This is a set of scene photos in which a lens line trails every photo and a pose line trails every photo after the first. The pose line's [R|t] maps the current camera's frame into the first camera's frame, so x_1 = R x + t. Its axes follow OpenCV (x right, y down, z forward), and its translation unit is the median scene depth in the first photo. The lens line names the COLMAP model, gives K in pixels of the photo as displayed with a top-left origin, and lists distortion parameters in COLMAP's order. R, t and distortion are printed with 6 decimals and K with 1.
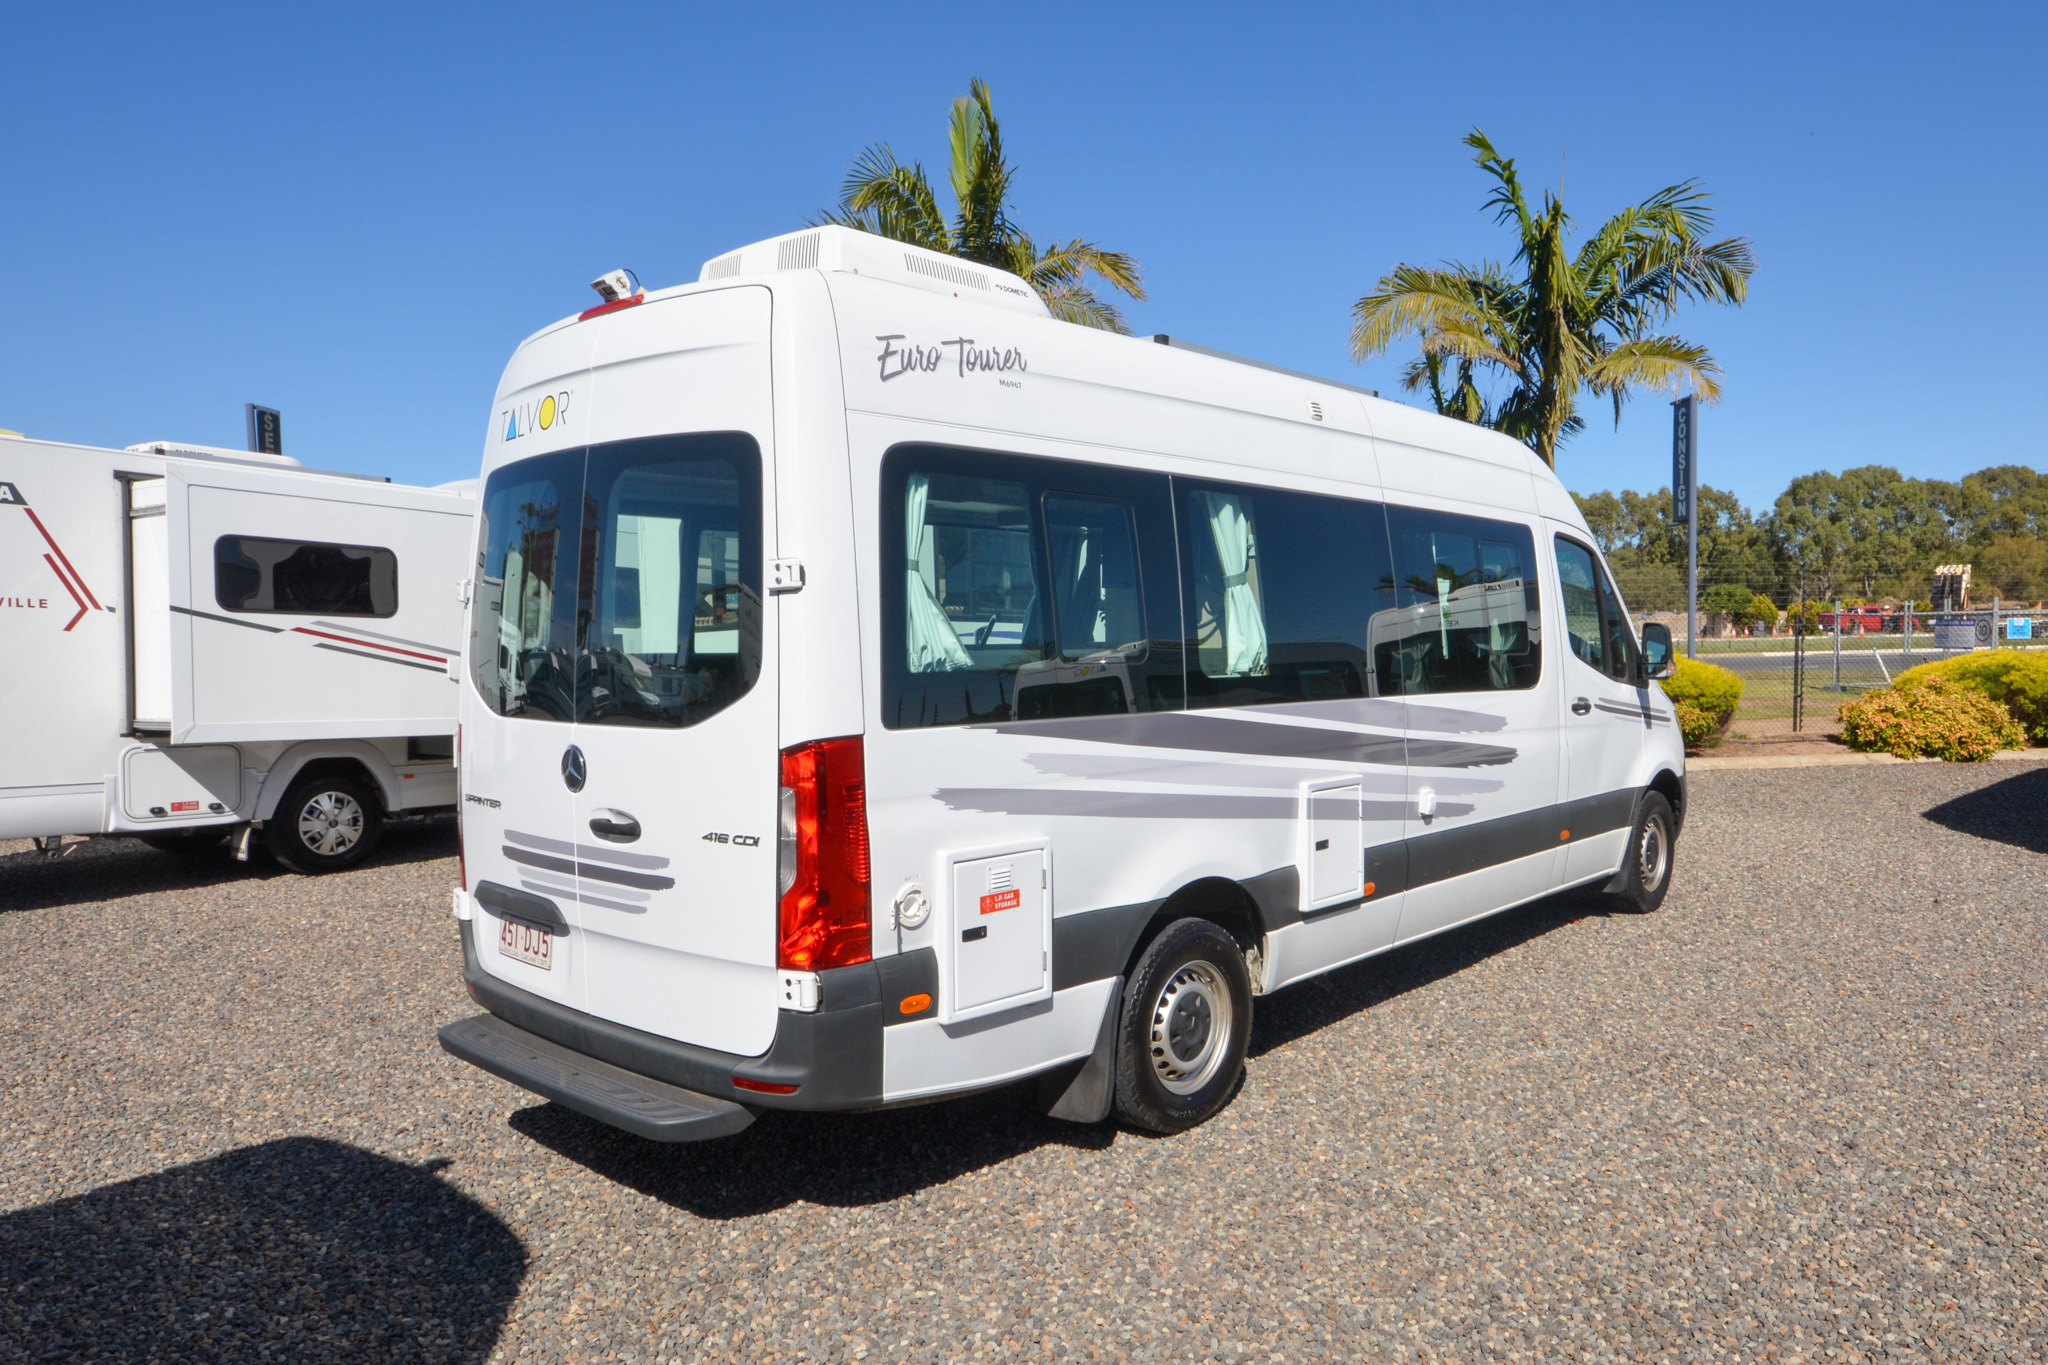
lens RADIAL K [[1294.5, 0, 1159.2], [0, 1294.5, 697.4], [0, 0, 1]] dist [0.000830, -0.000715]
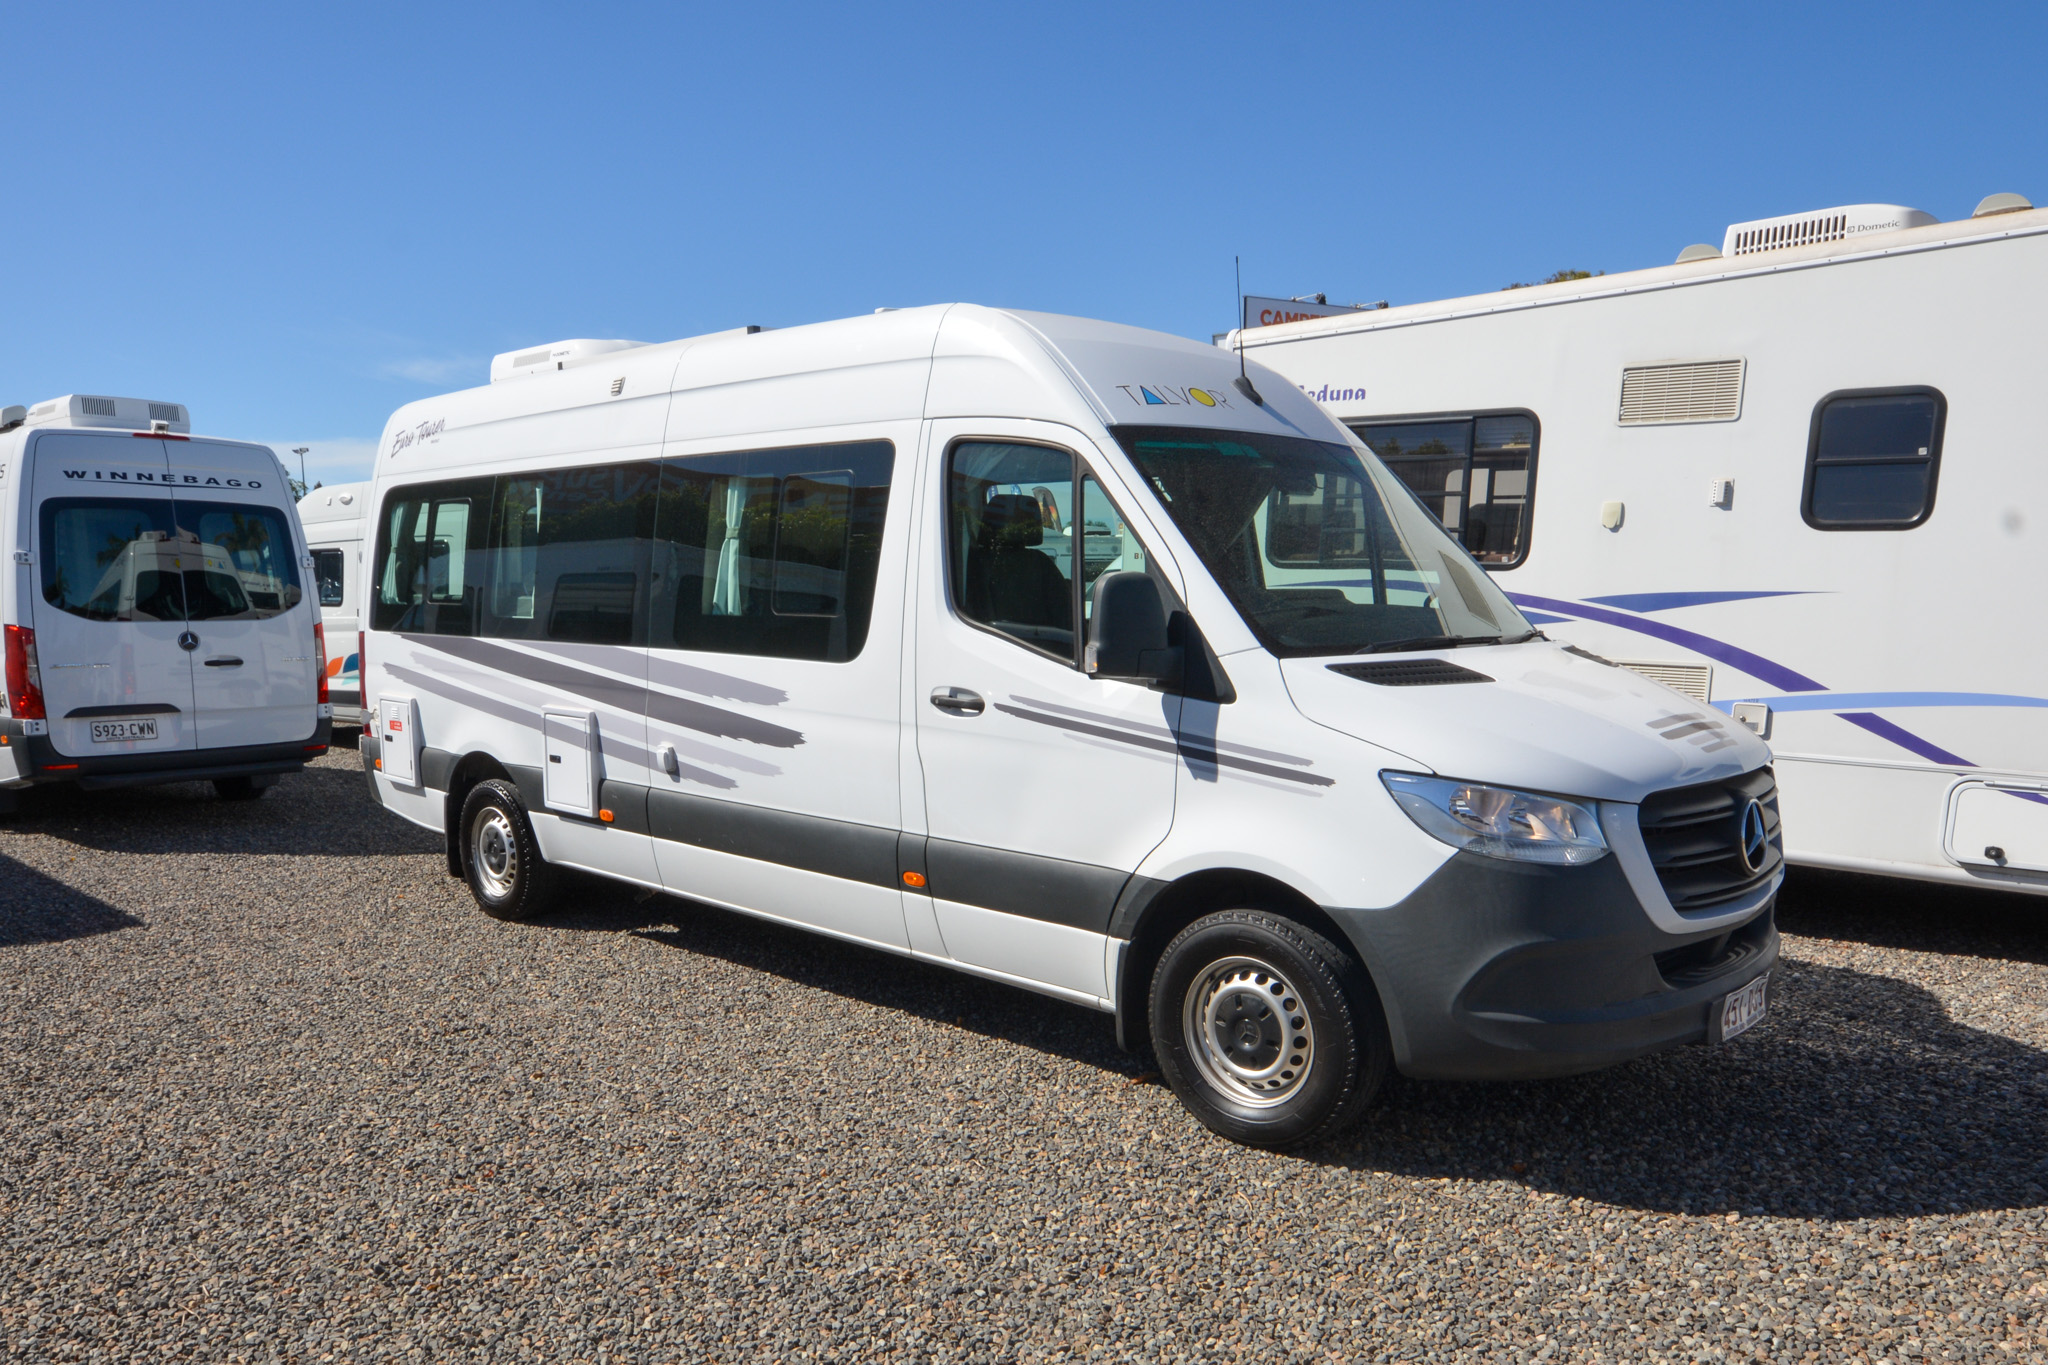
lens RADIAL K [[1313.0, 0, 1024.0], [0, 1313.0, 682.5], [0, 0, 1]] dist [0.001137, -0.000050]
pose [[0.024721, 0.106304, -0.994026, 1.183259], [-0.028152, 0.994010, 0.105602, -0.088360], [0.999298, 0.025373, 0.027566, 1.219658]]
